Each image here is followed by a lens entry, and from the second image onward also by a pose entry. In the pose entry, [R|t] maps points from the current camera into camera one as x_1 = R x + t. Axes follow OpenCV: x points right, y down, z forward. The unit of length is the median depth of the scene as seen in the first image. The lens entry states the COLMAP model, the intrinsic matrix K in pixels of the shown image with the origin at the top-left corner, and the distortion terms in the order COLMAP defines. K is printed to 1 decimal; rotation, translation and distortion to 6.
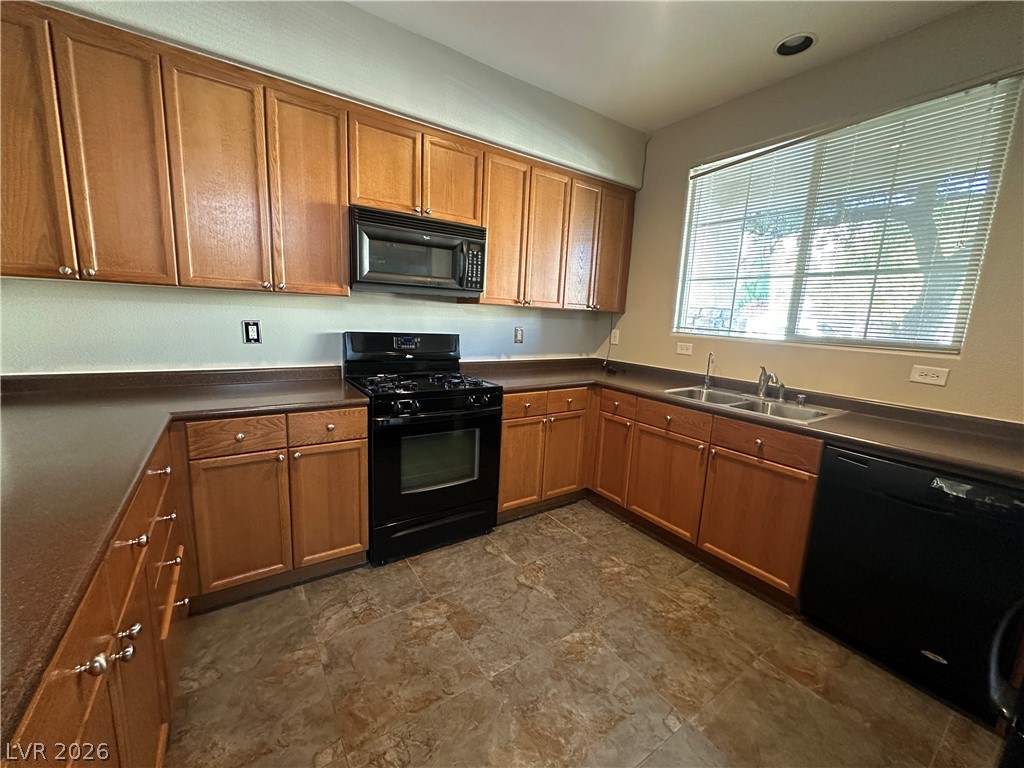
lens RADIAL K [[407.0, 0, 512.8], [0, 407.0, 383.3], [0, 0, 1]] dist [-0.001065, 0.000130]
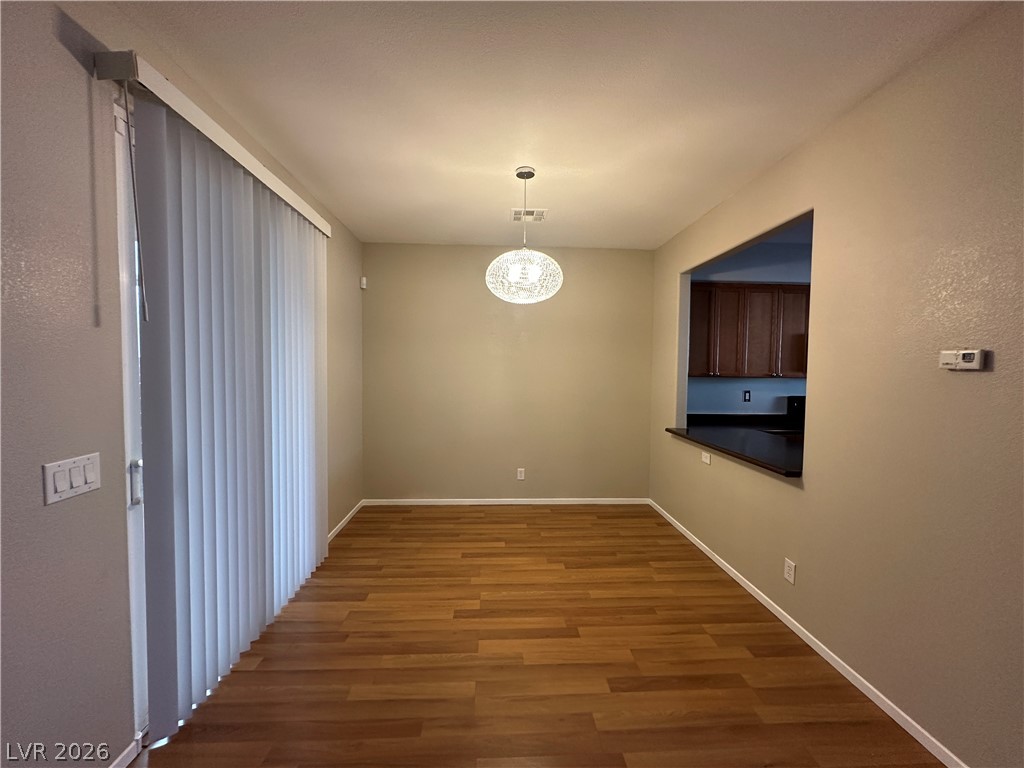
lens RADIAL K [[417.5, 0, 512.0], [0, 417.5, 384.0], [0, 0, 1]] dist [0.000068, 0.000040]
pose [[0.850282, -0.023700, -0.525794, -0.542801], [-0.054365, 0.989687, -0.132527, 0.153791], [0.523512, 0.141271, 0.840225, -1.372814]]
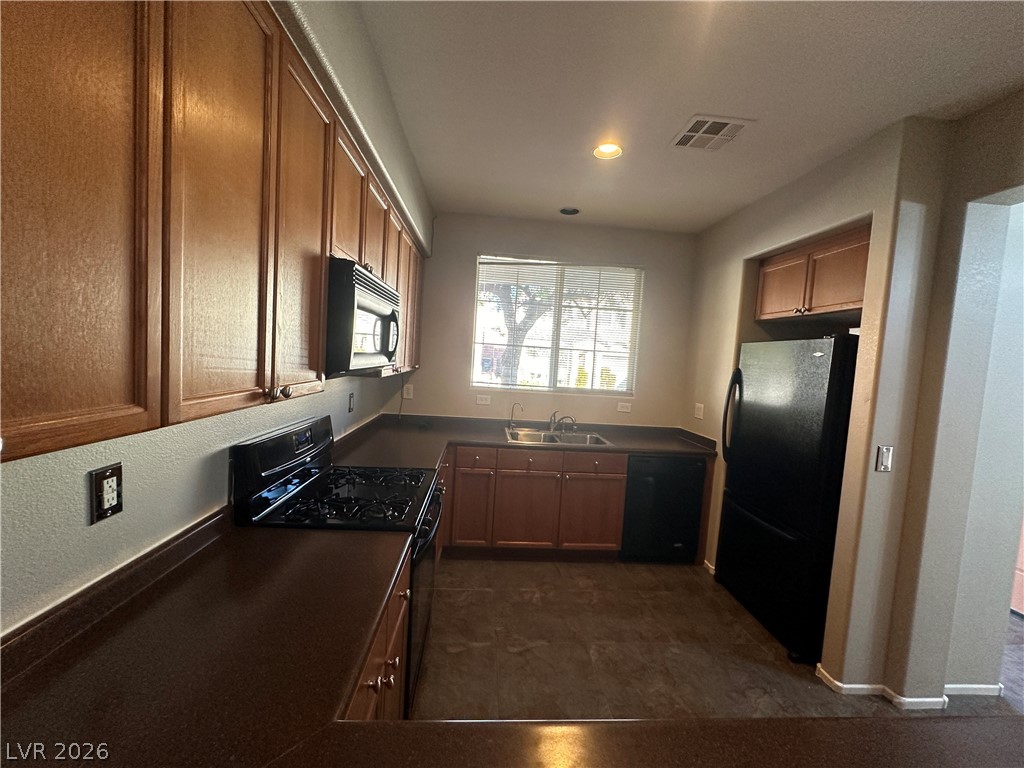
lens RADIAL K [[407.0, 0, 512.8], [0, 407.0, 383.3], [0, 0, 1]] dist [-0.001065, 0.000130]
pose [[0.502791, -0.072478, 0.861364, -0.787648], [0.108014, 0.993936, 0.020584, -0.203286], [-0.857633, 0.082690, 0.507571, 0.406575]]
